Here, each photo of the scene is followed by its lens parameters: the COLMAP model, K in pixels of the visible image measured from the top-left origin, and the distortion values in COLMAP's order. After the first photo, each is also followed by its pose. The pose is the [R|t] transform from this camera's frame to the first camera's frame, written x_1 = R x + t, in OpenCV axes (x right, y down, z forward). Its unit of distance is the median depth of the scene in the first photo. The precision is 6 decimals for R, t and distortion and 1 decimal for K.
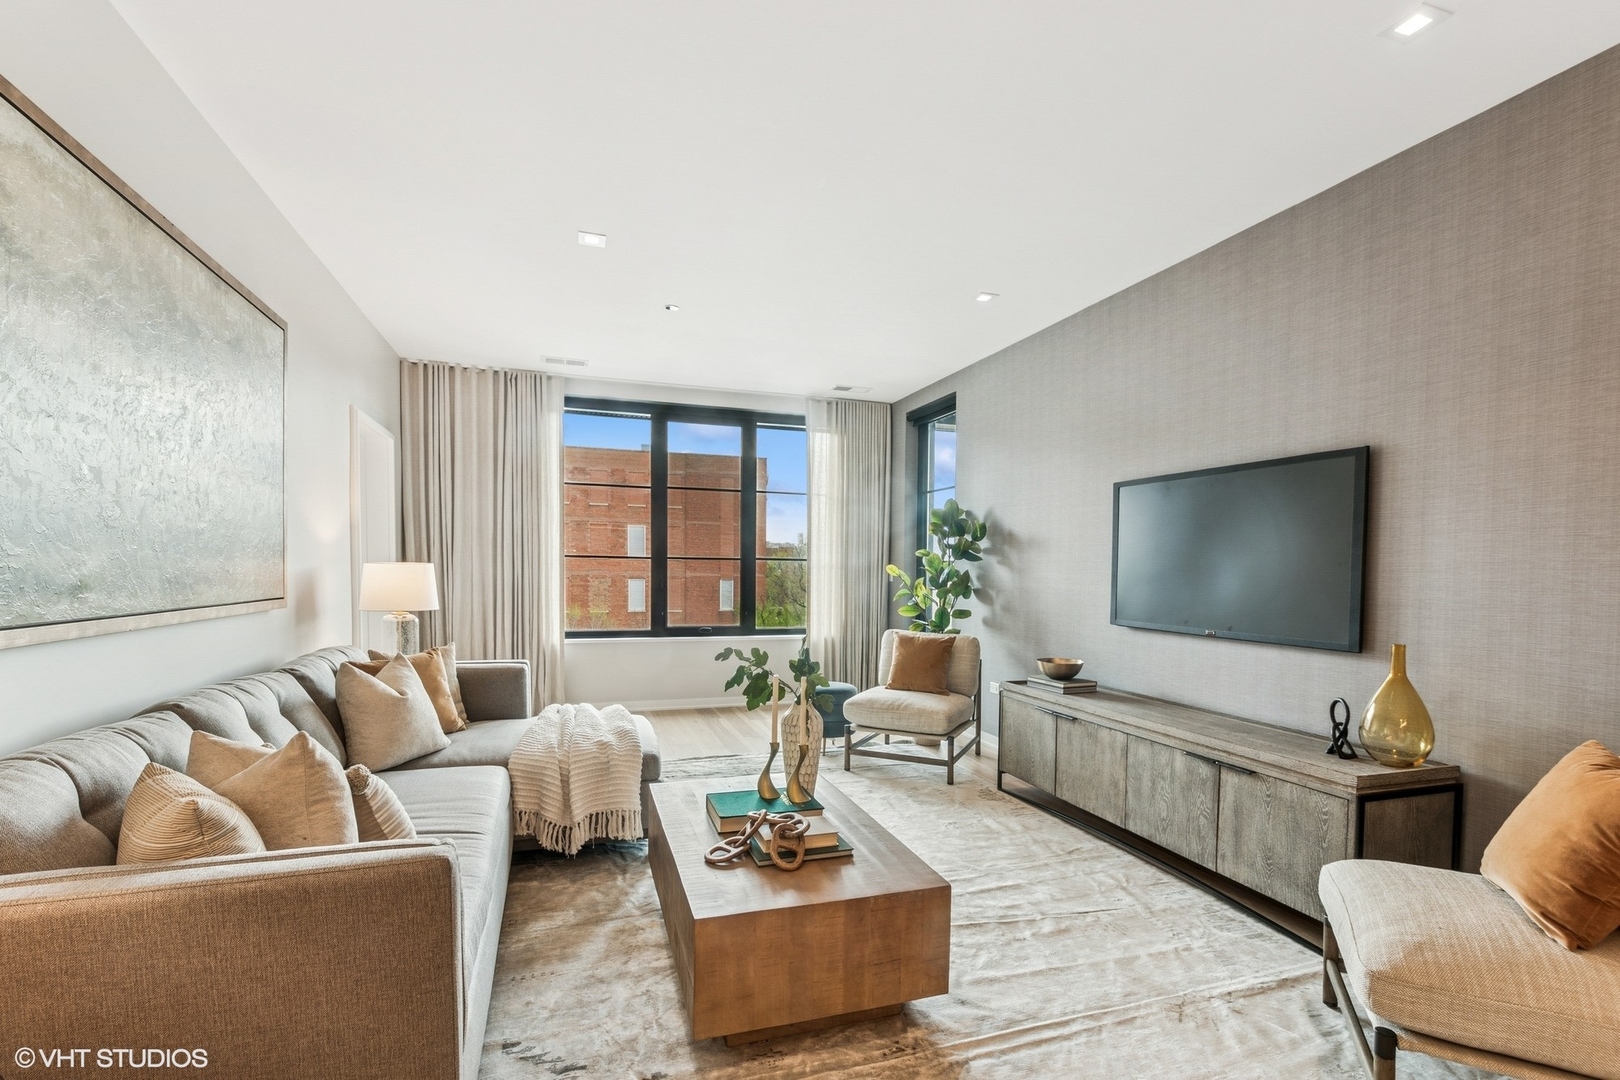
lens RADIAL K [[739.5, 0, 806.3], [0, 739.5, 595.9], [0, 0, 1]] dist [0.001747, 0.000158]
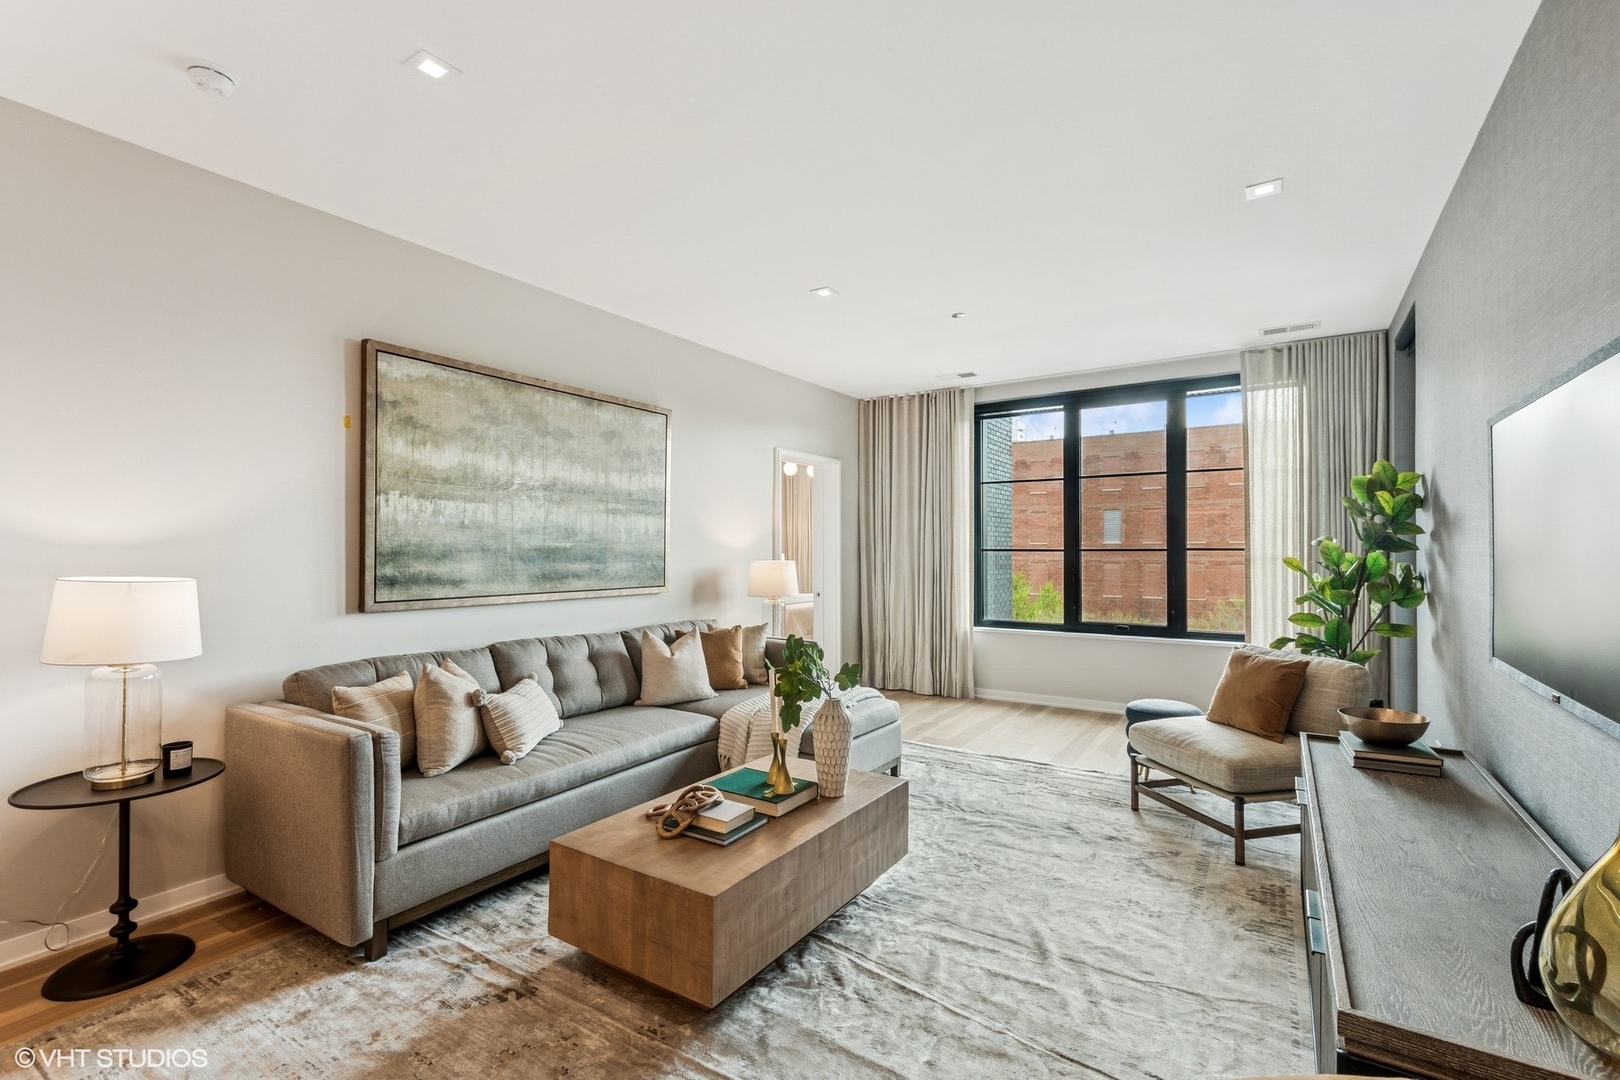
lens RADIAL K [[712.2, 0, 817.8], [0, 712.2, 548.5], [0, 0, 1]] dist [0.000624, -0.000097]
pose [[0.624025, -0.016966, -0.781220, 0.359297], [-0.018757, 0.999151, -0.036681, -0.014690], [0.781179, 0.037543, 0.623177, 0.173804]]
